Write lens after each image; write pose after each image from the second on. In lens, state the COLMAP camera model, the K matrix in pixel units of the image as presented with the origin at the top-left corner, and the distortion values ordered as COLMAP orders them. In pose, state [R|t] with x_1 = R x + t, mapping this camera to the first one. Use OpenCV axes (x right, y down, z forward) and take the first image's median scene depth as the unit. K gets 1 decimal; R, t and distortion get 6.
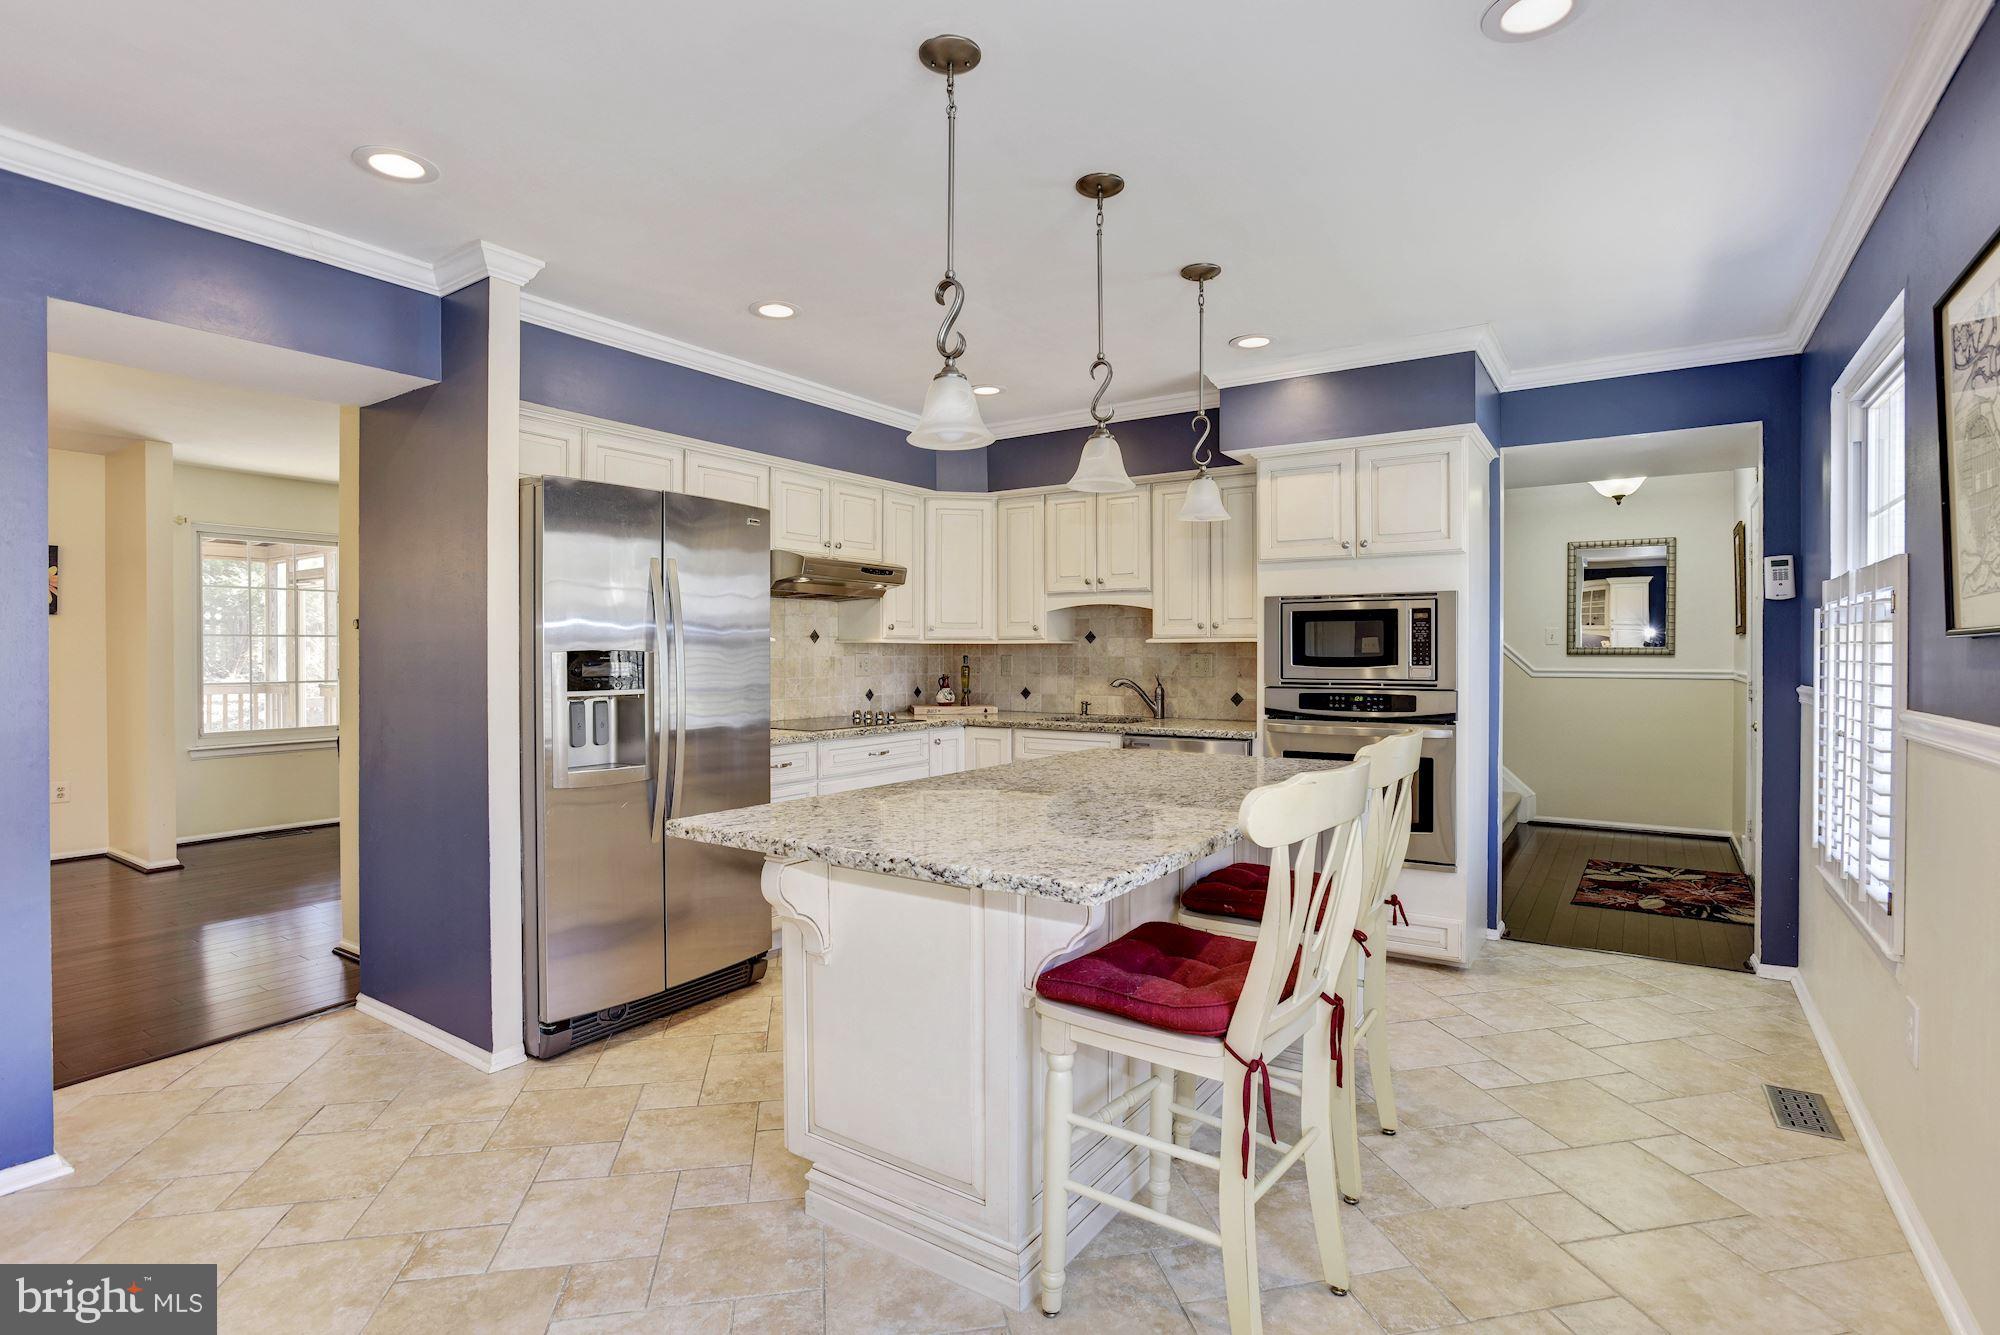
lens RADIAL K [[971.9, 0, 1004.3], [0, 971.9, 670.4], [0, 0, 1]] dist [-0.037878, 0.006817]
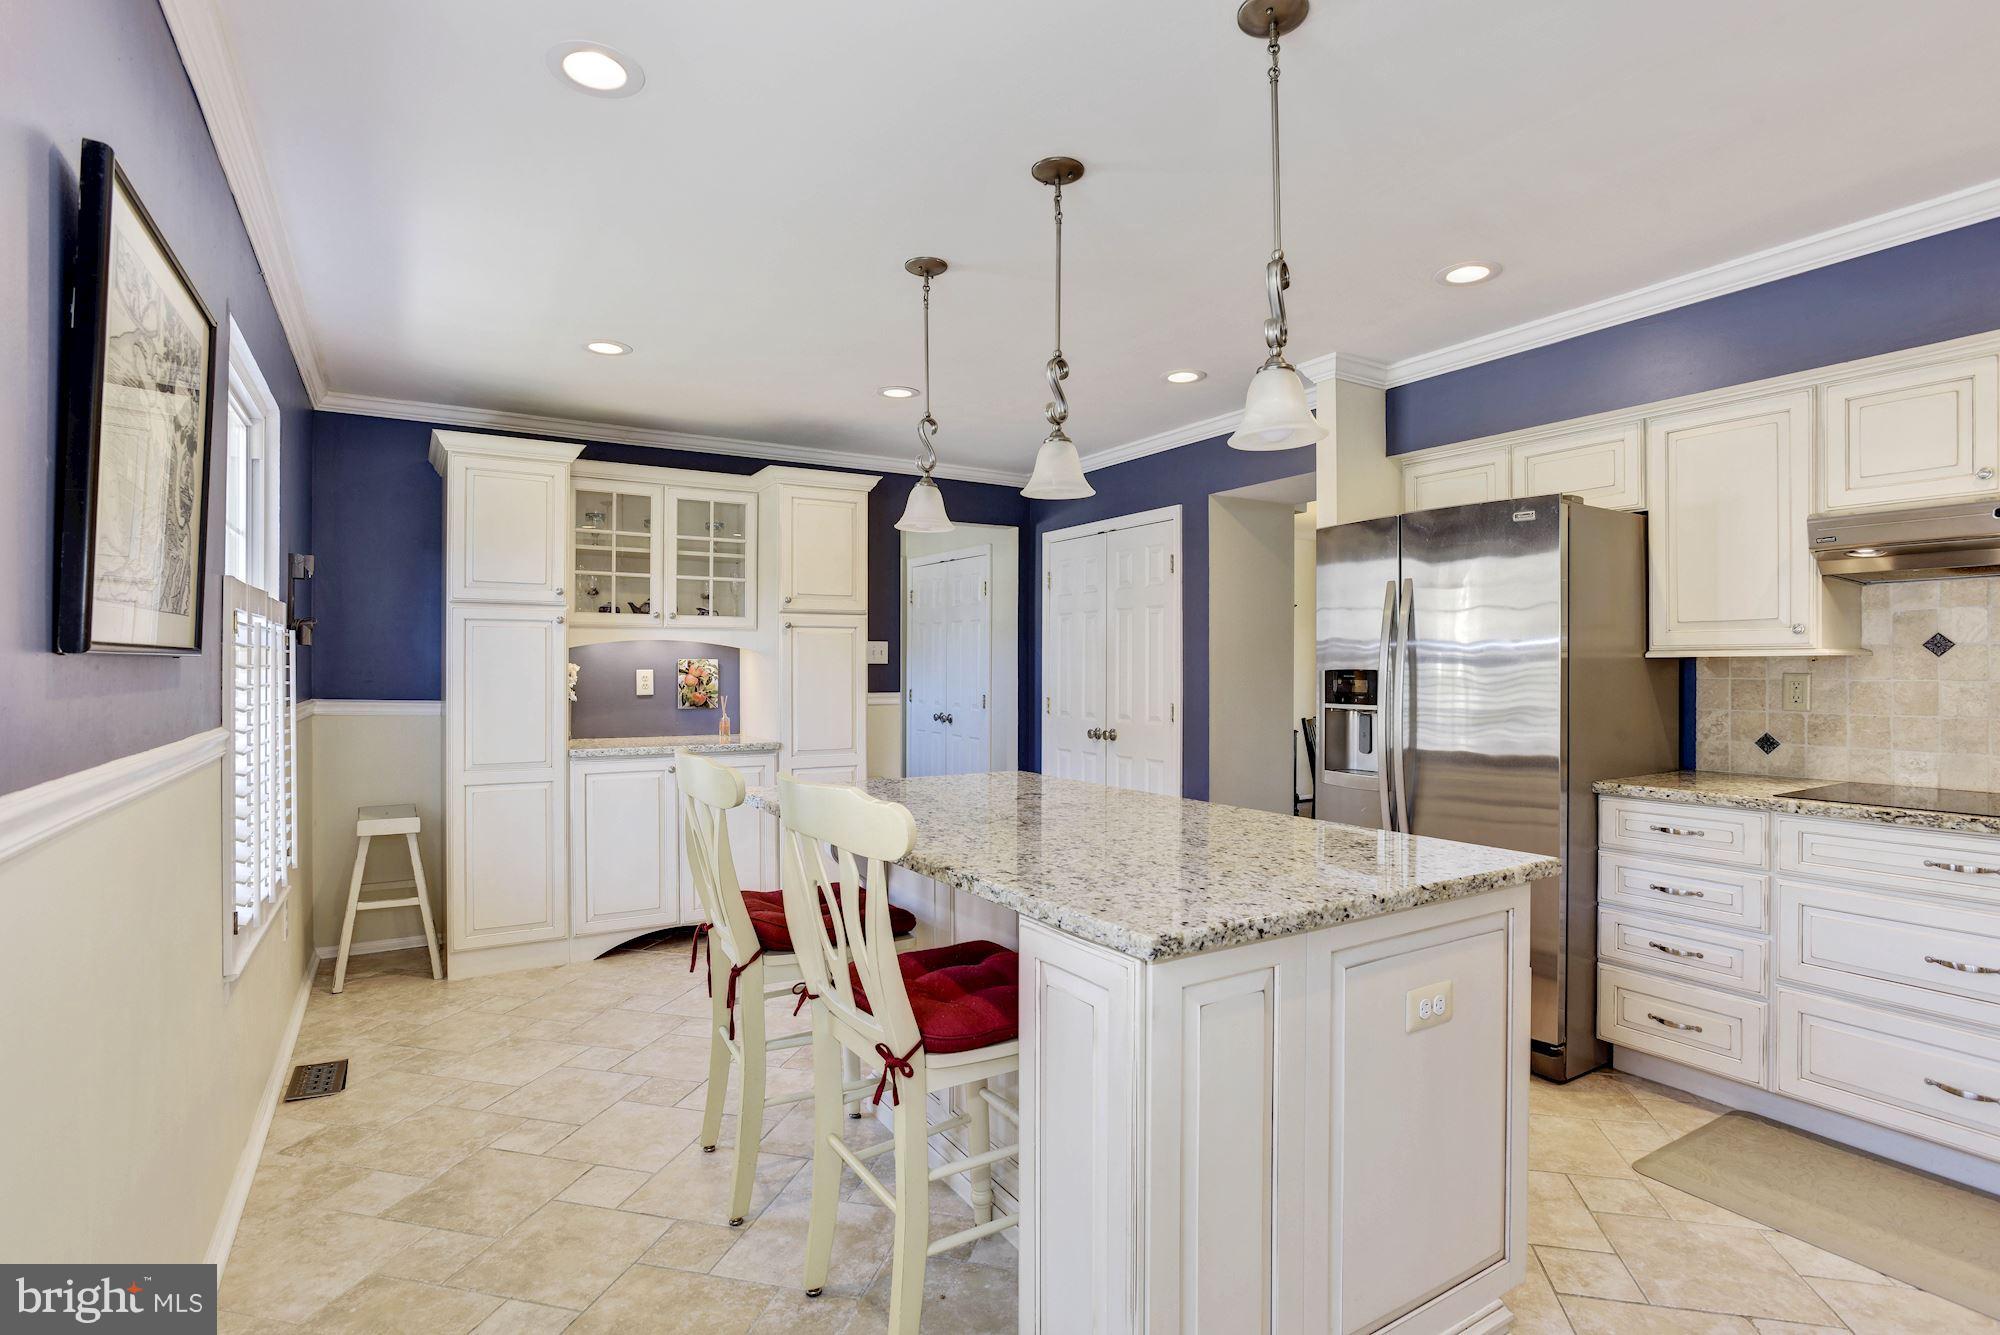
lens RADIAL K [[971.9, 0, 984.2], [0, 971.9, 662.8], [0, 0, 1]] dist [-0.037878, 0.006817]
pose [[-0.431916, -0.006850, -0.901888, 0.613382], [-0.015276, 0.999883, -0.000279, -0.016023], [0.901785, 0.013656, -0.431970, 0.849451]]
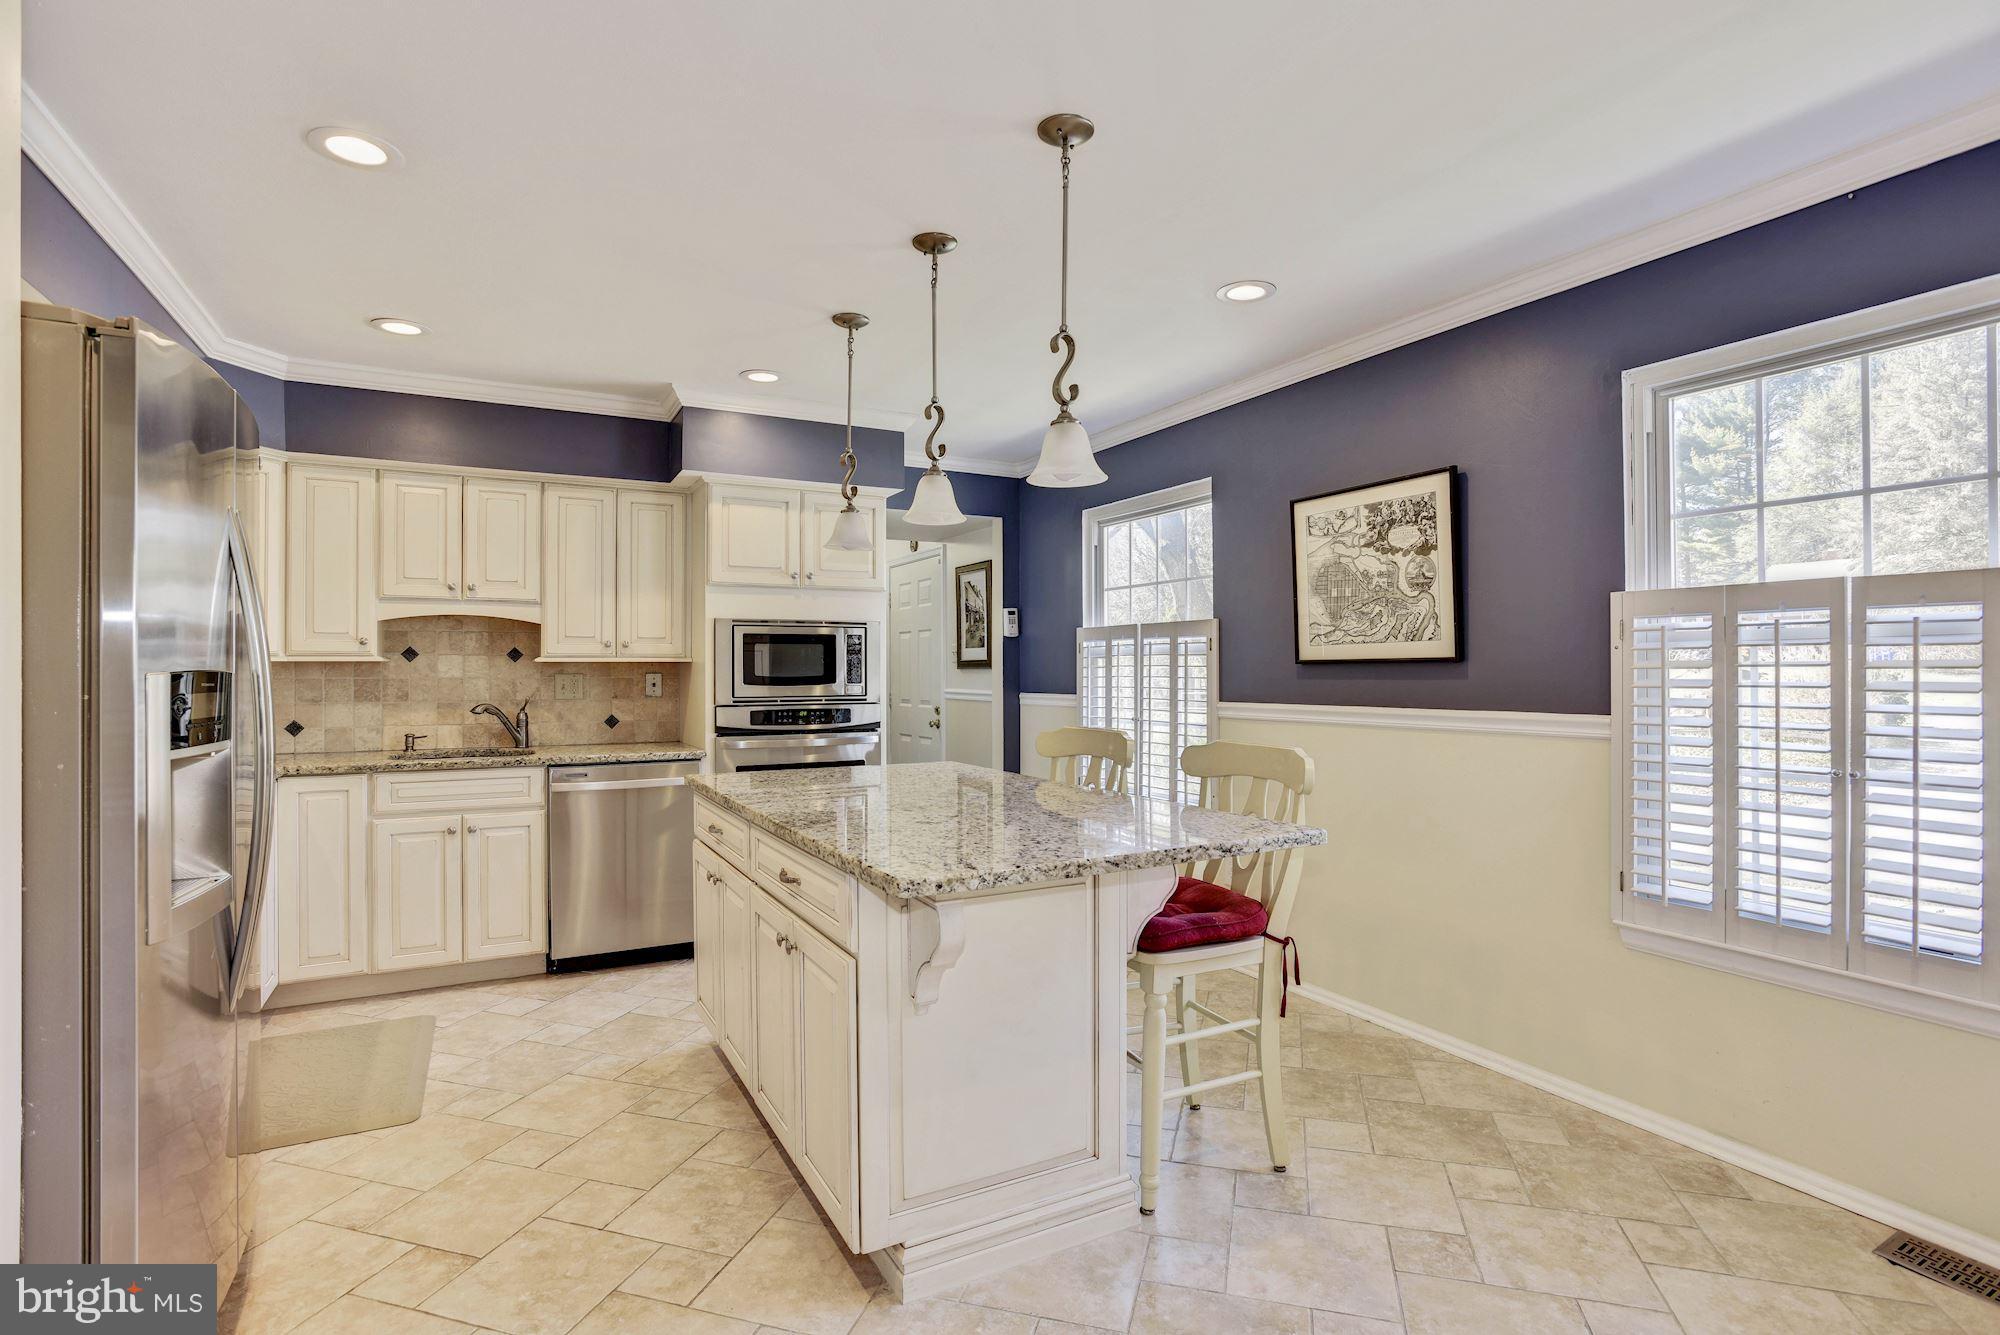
lens RADIAL K [[971.9, 0, 1001.9], [0, 971.9, 665.4], [0, 0, 1]] dist [-0.037878, 0.006817]
pose [[0.460902, 0.004363, 0.887441, -0.527903], [0.017579, 0.999747, -0.014045, -0.006582], [-0.887277, 0.022074, 0.460708, 0.273950]]
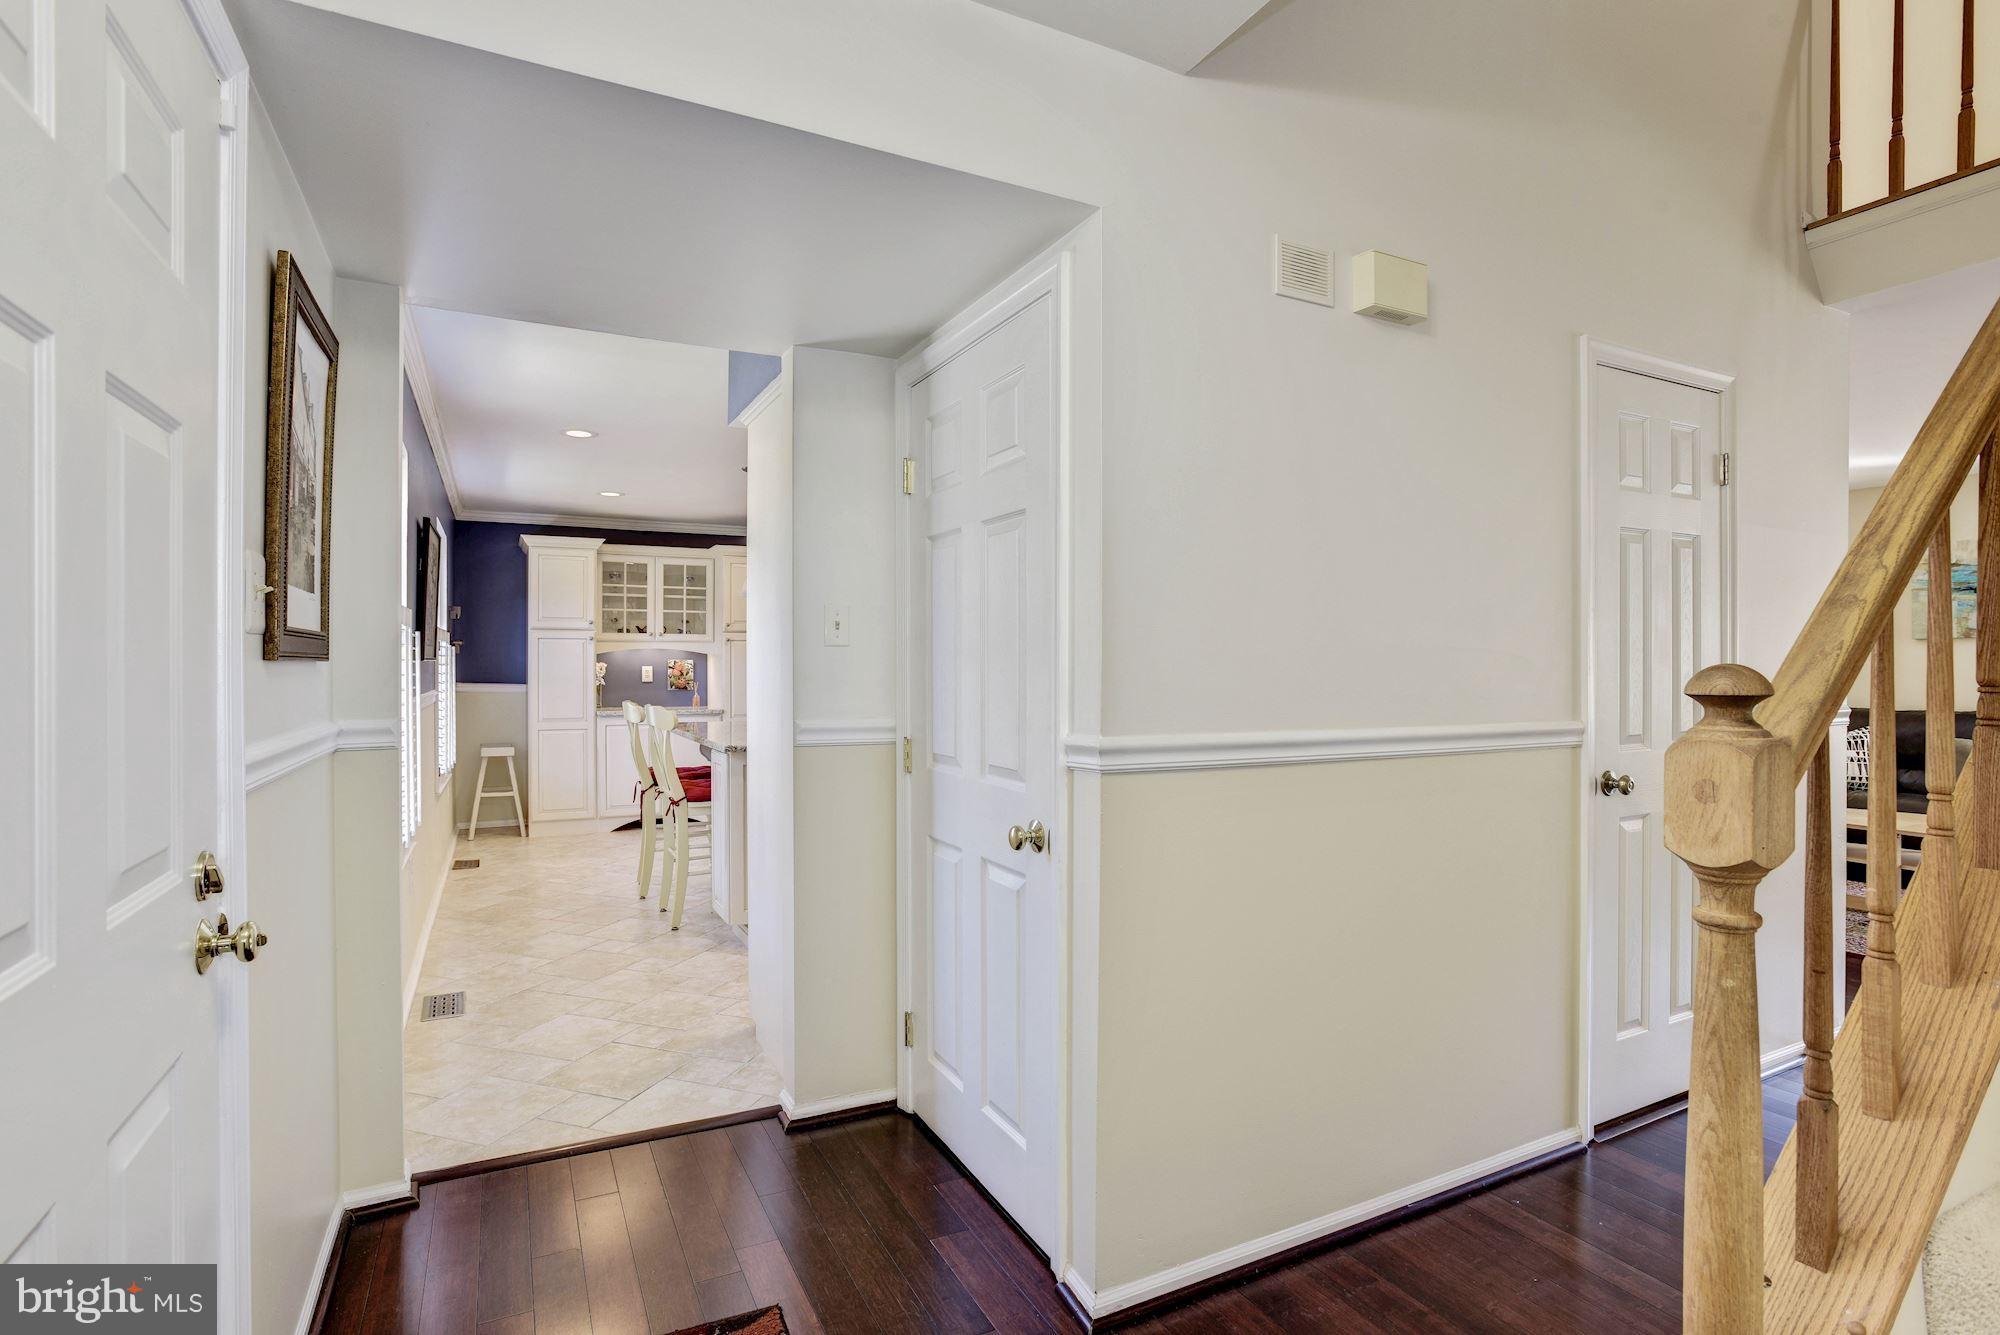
lens RADIAL K [[971.9, 0, 1013.5], [0, 971.9, 668.2], [0, 0, 1]] dist [-0.037878, 0.006817]
pose [[-0.479644, 0.000221, -0.877463, 1.071394], [-0.016070, 0.999830, 0.009037, -0.027151], [0.877316, 0.018435, -0.479559, 1.531543]]
